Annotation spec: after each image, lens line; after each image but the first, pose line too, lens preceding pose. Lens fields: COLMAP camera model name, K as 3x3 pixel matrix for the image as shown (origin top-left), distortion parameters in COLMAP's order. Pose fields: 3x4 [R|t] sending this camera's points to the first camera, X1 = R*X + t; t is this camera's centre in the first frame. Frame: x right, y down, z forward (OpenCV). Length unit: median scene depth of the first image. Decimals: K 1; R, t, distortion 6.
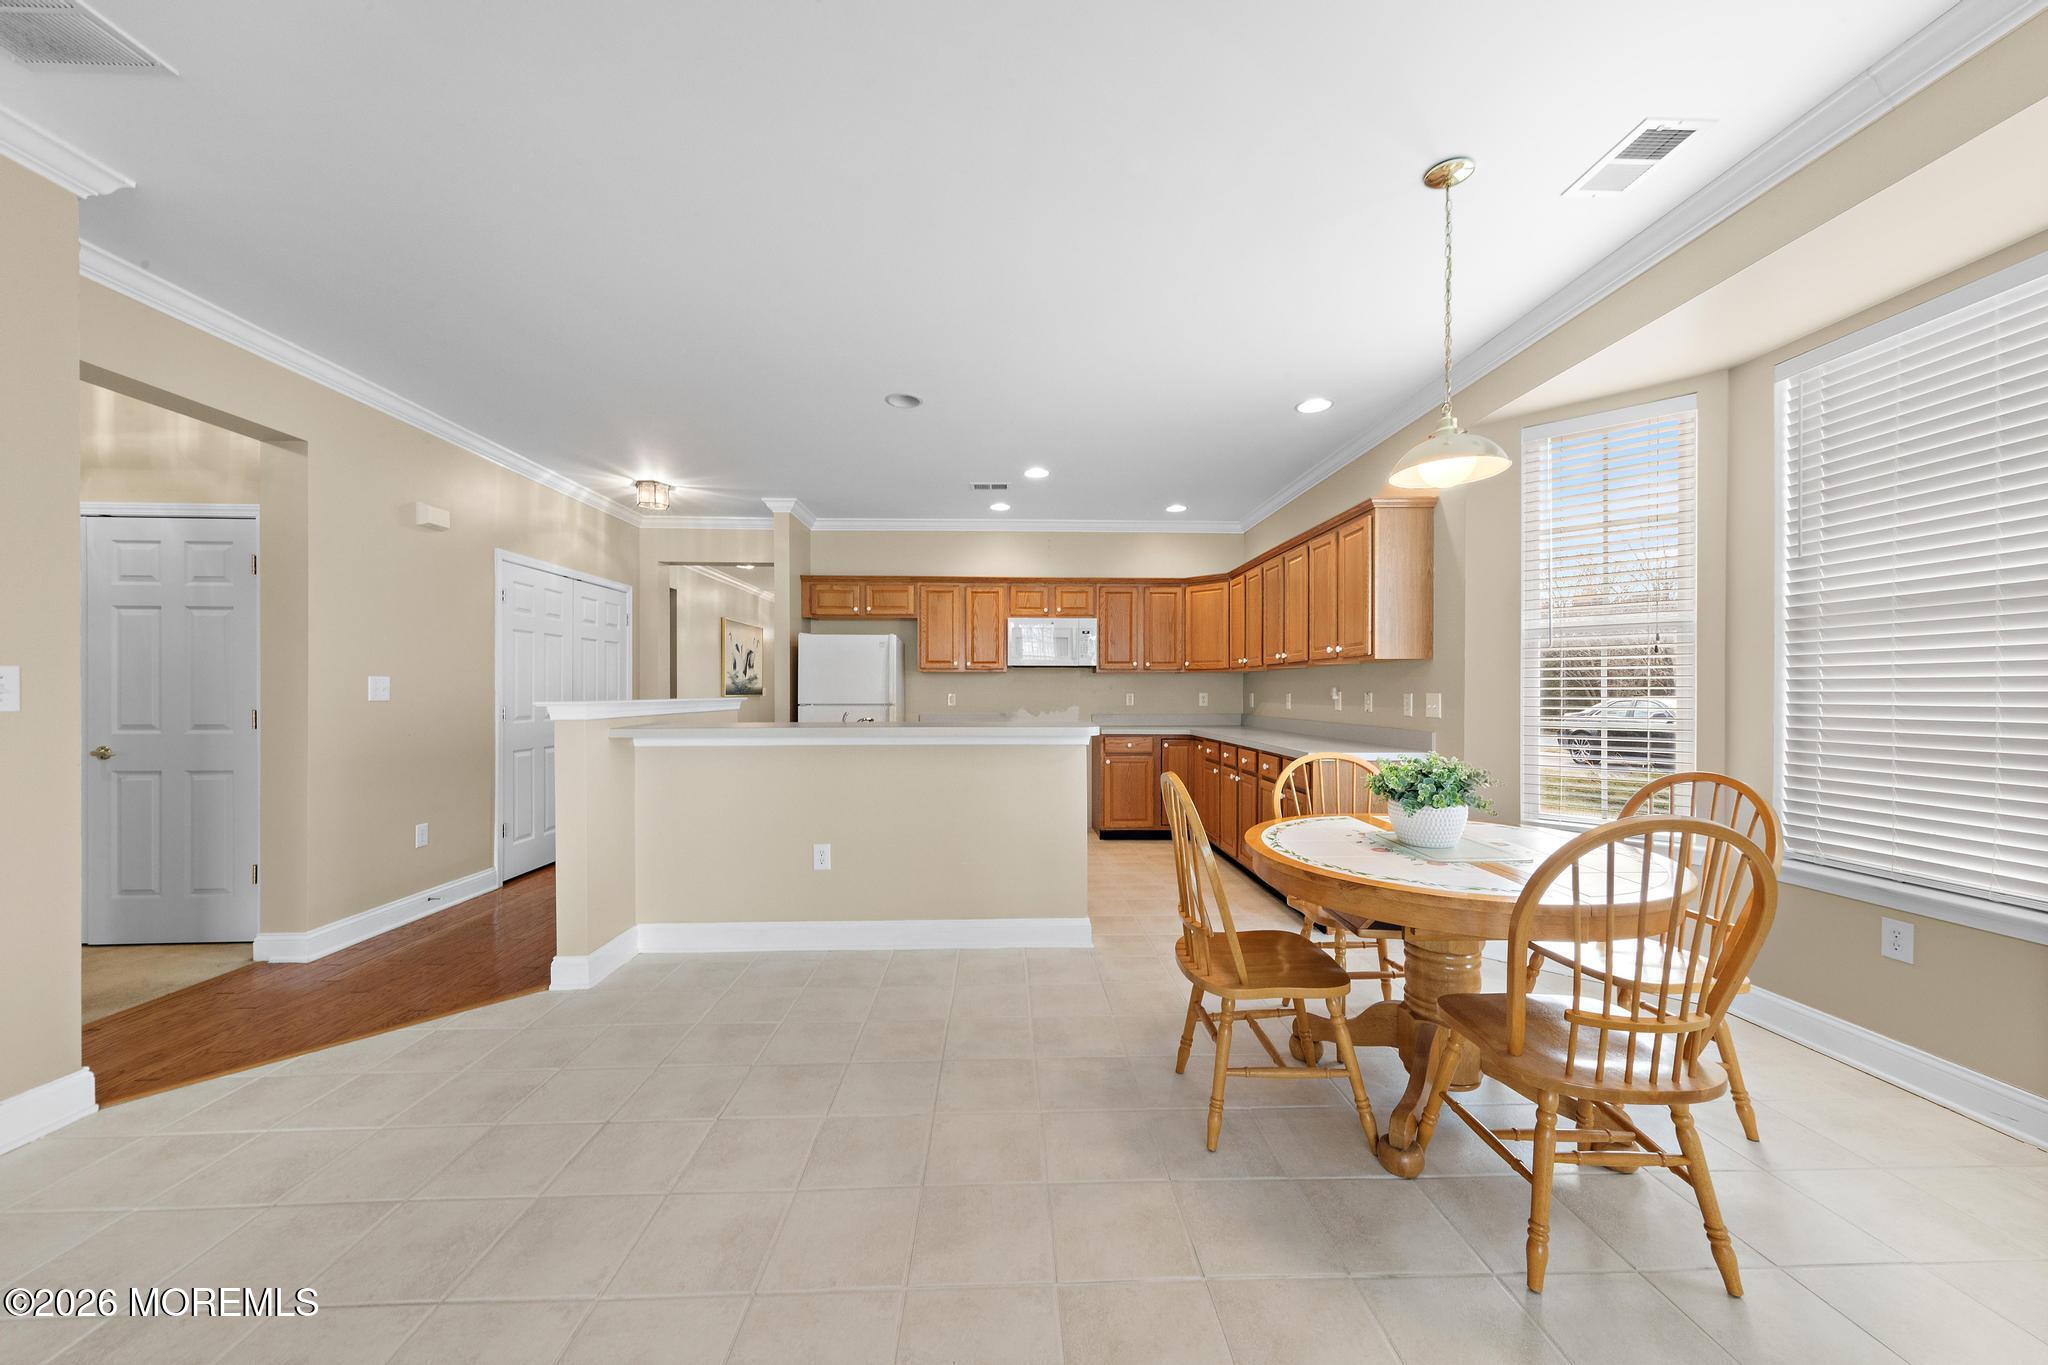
lens RADIAL K [[724.0, 0, 1025.4], [0, 724.0, 694.4], [0, 0, 1]] dist [0.008277, -0.001473]
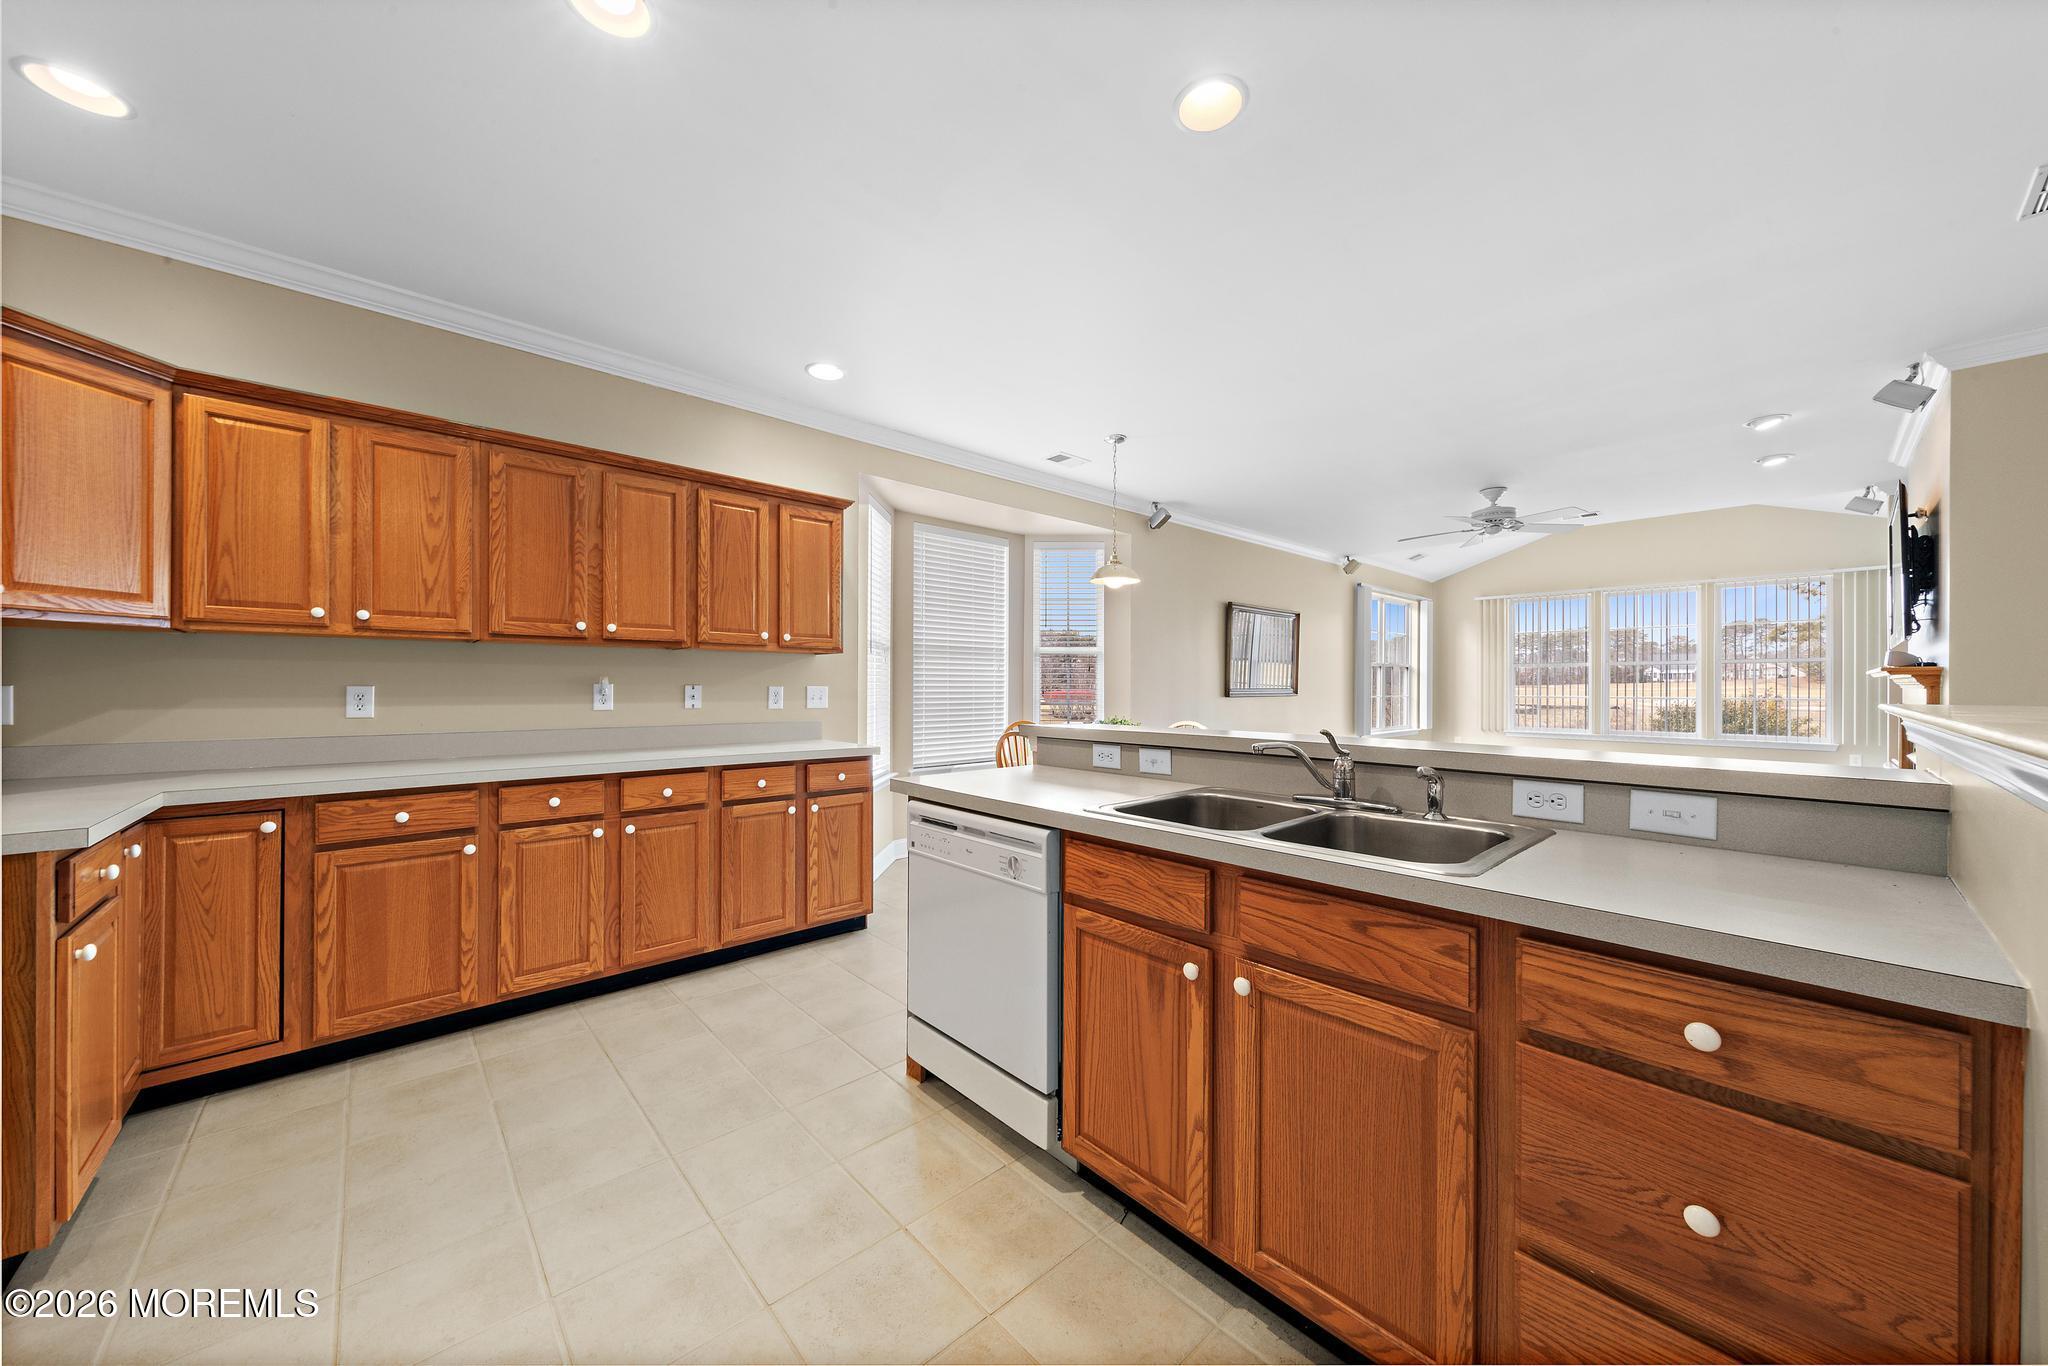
lens RADIAL K [[724.0, 0, 1035.7], [0, 724.0, 681.5], [0, 0, 1]] dist [0.008277, -0.001473]
pose [[-0.656133, 0.003444, 0.754637, -0.311849], [0.000275, 0.999991, -0.004325, -0.002771], [-0.754645, -0.002630, -0.656128, 0.949143]]
